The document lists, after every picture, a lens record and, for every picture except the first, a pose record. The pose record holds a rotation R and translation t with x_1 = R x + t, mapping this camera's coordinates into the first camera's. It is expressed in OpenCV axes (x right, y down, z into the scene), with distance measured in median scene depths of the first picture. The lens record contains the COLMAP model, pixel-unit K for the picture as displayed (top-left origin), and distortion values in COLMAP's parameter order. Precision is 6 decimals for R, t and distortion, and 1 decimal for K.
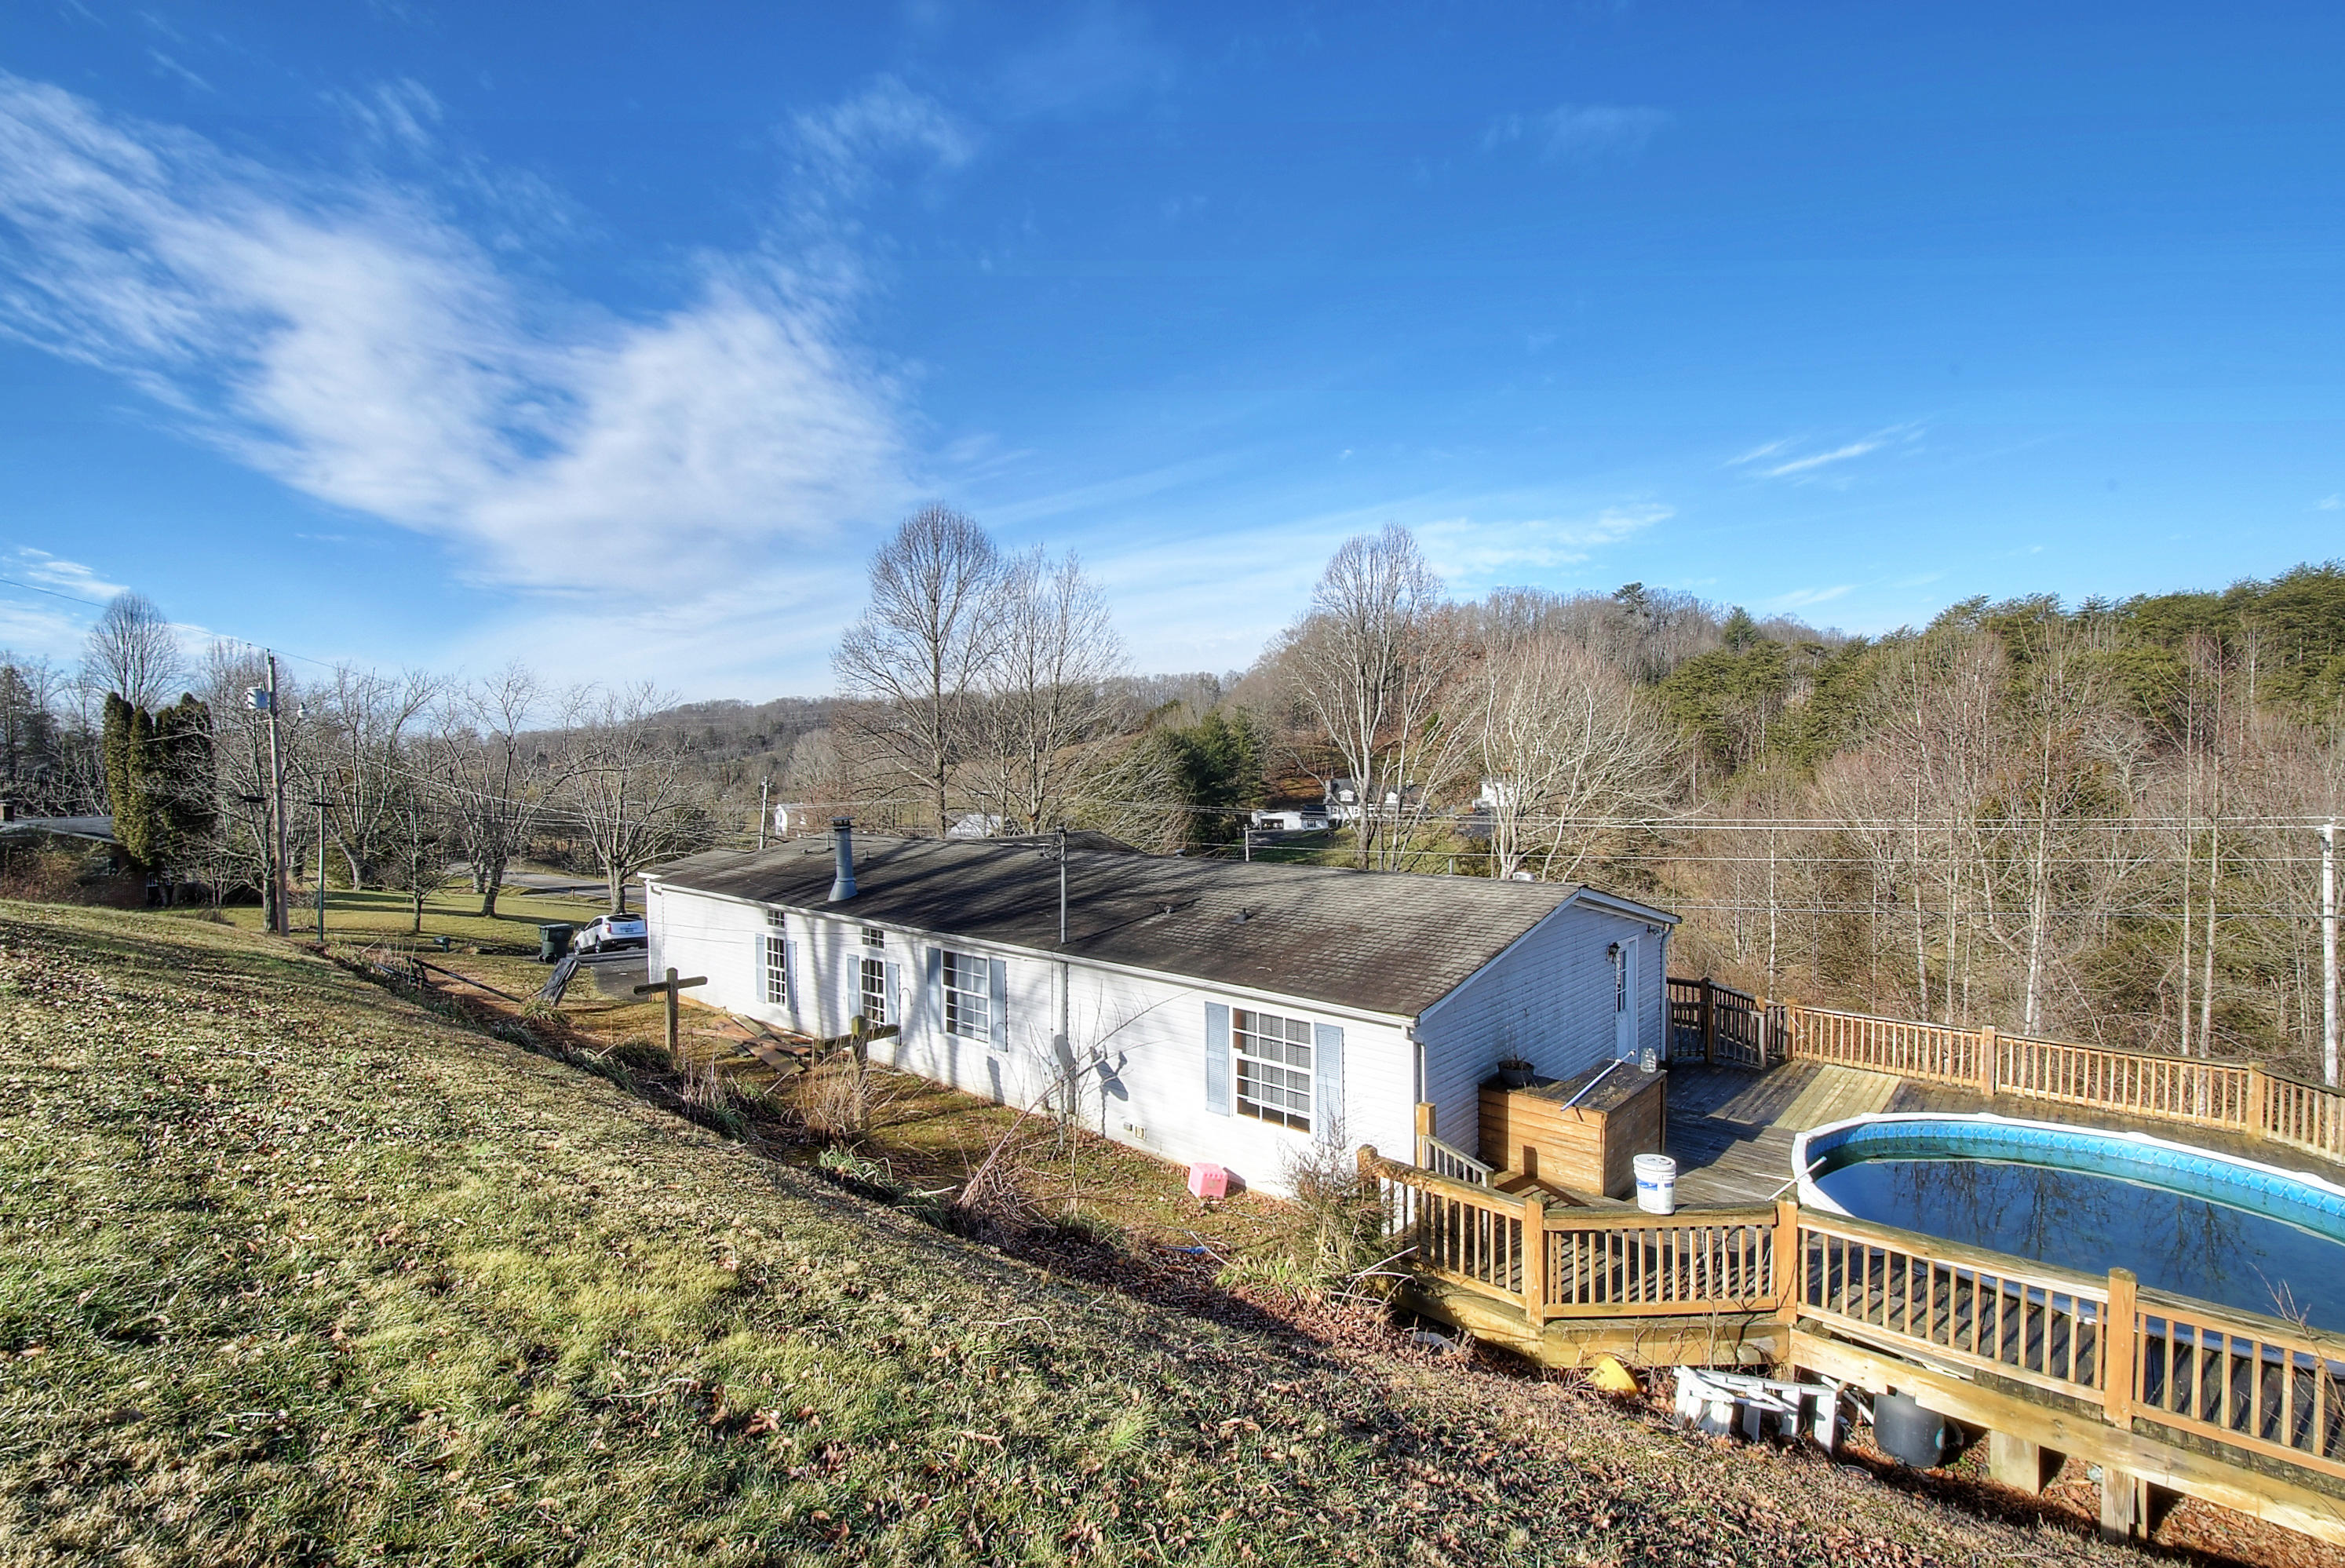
lens RADIAL K [[1040.4, 0, 1152.4], [0, 1040.4, 784.0], [0, 0, 1]] dist [-0.027166, -0.000867]
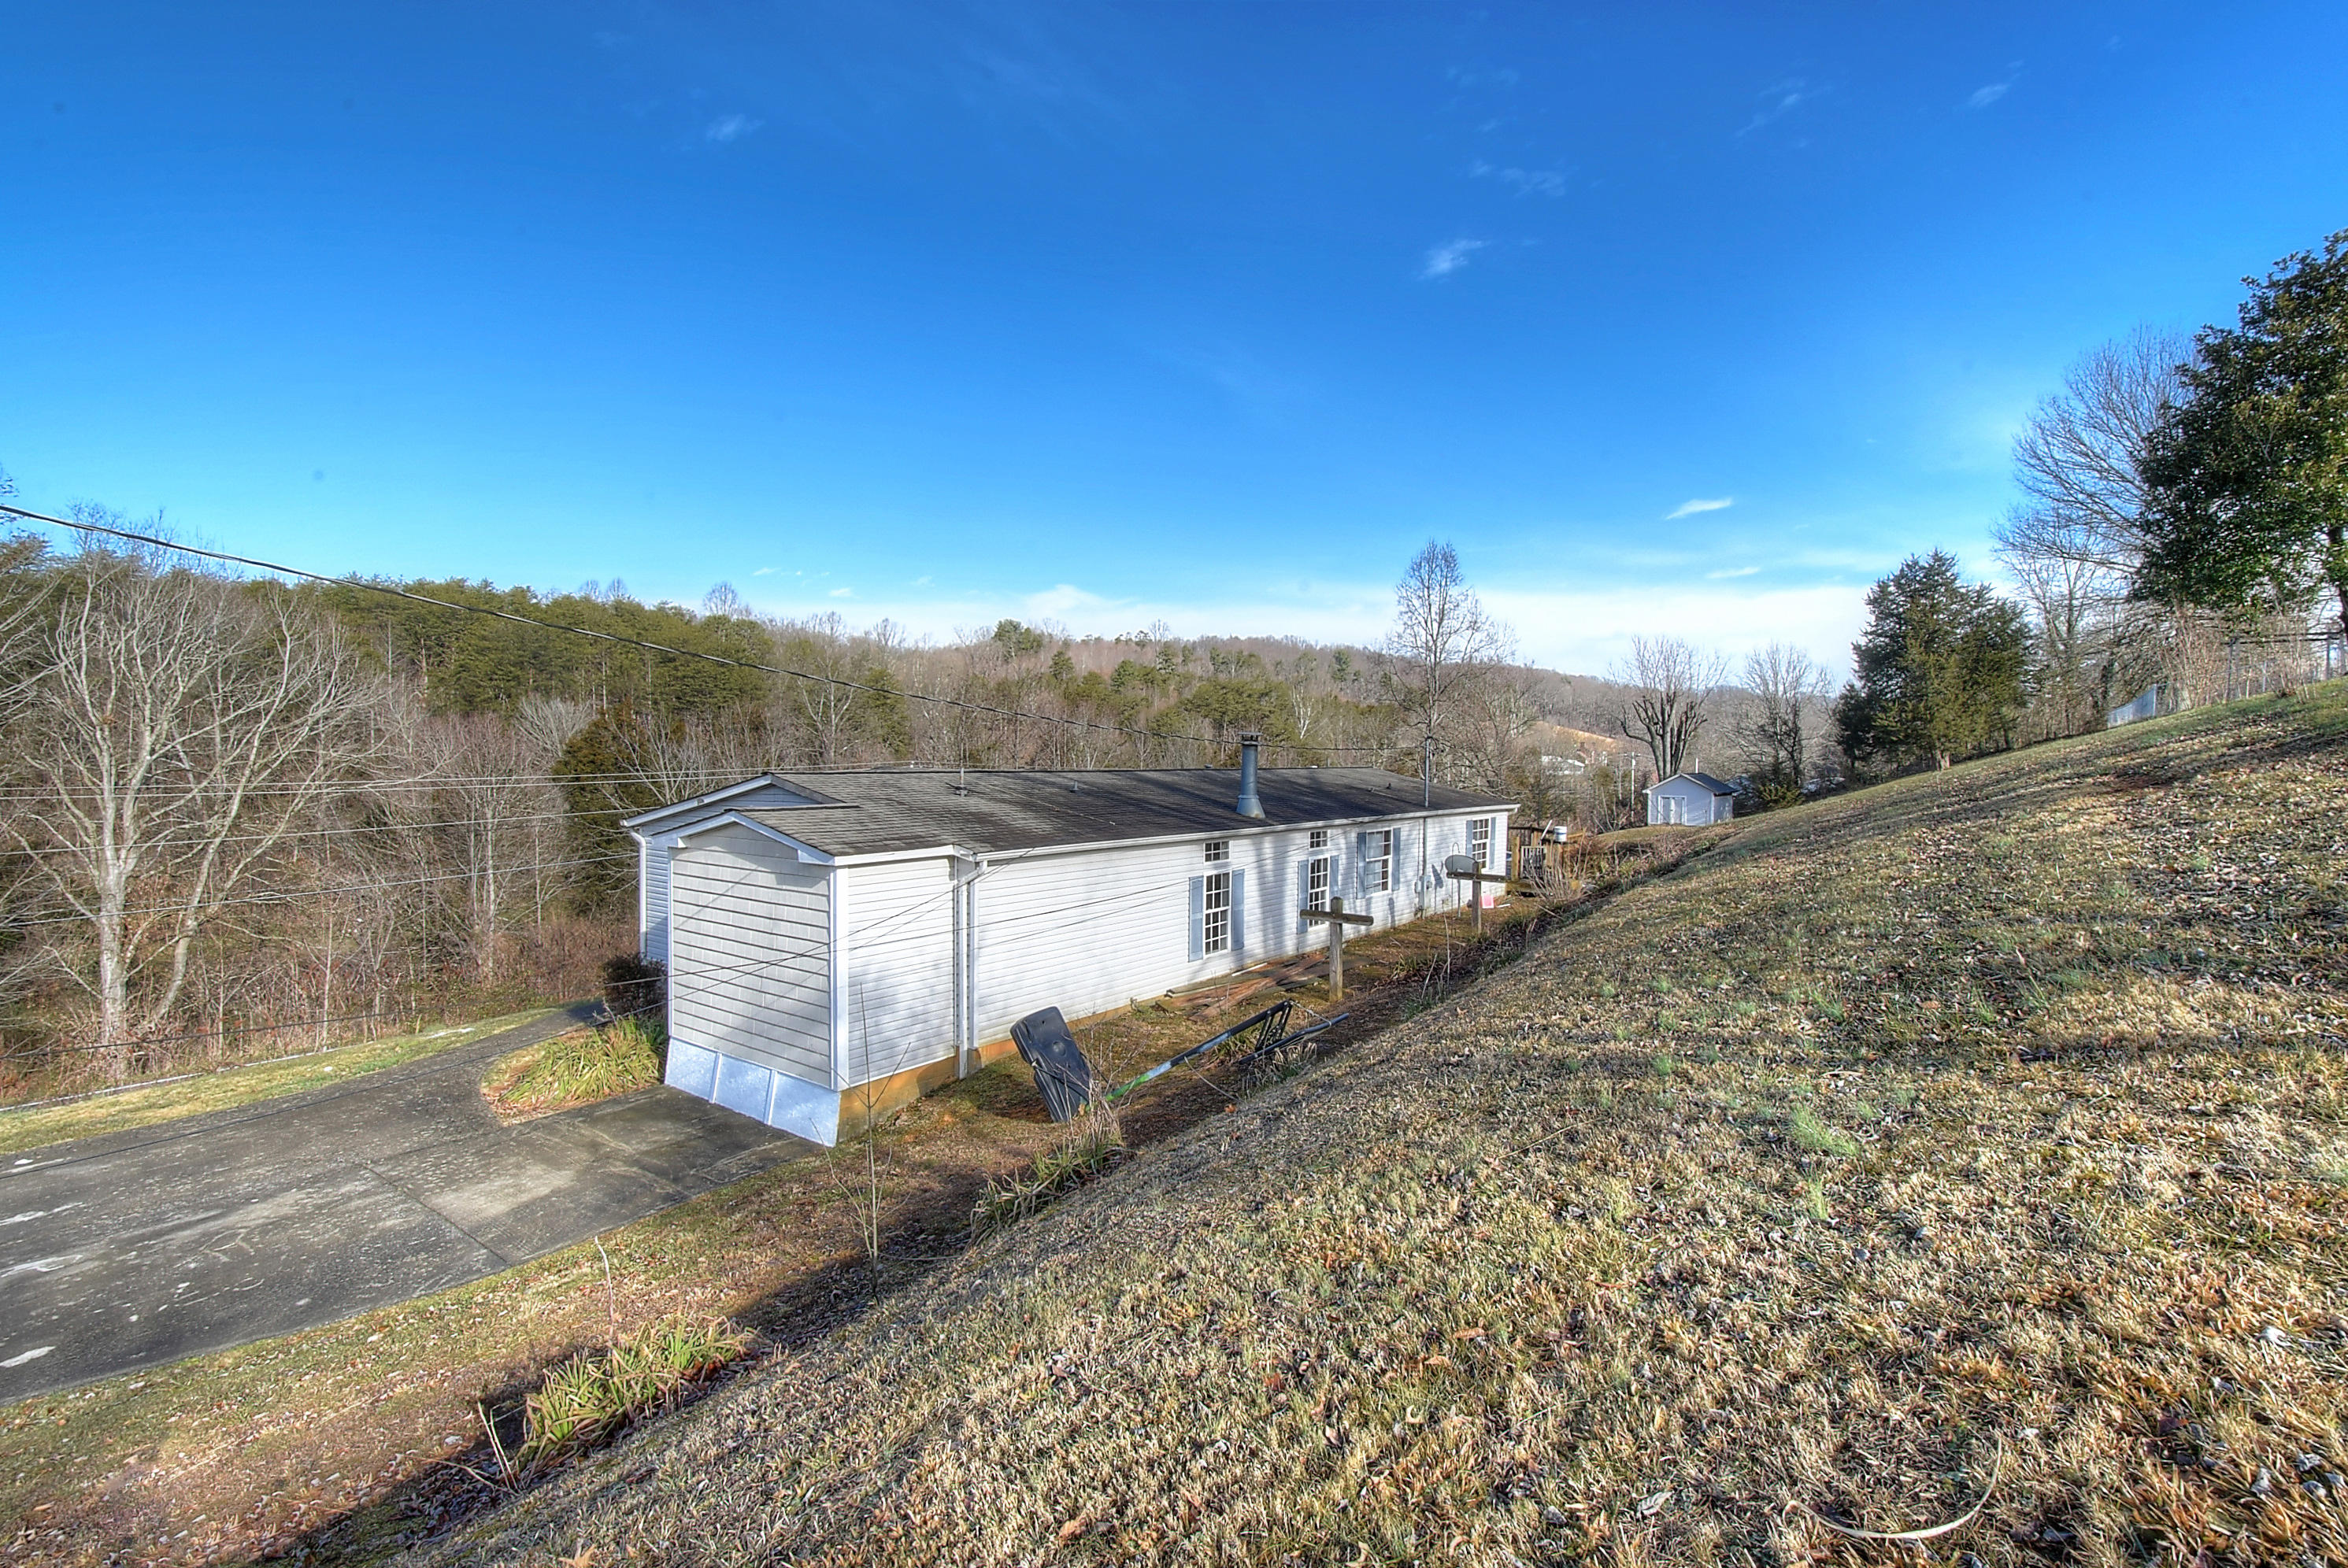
lens RADIAL K [[1041.6, 0, 1153.6], [0, 1041.6, 793.3], [0, 0, 1]] dist [-0.027166, -0.000867]
pose [[-0.063387, -0.042001, 0.997105, -0.428600], [0.012510, 0.999002, 0.042876, 0.016065], [-0.997911, 0.015192, -0.062799, 0.391578]]
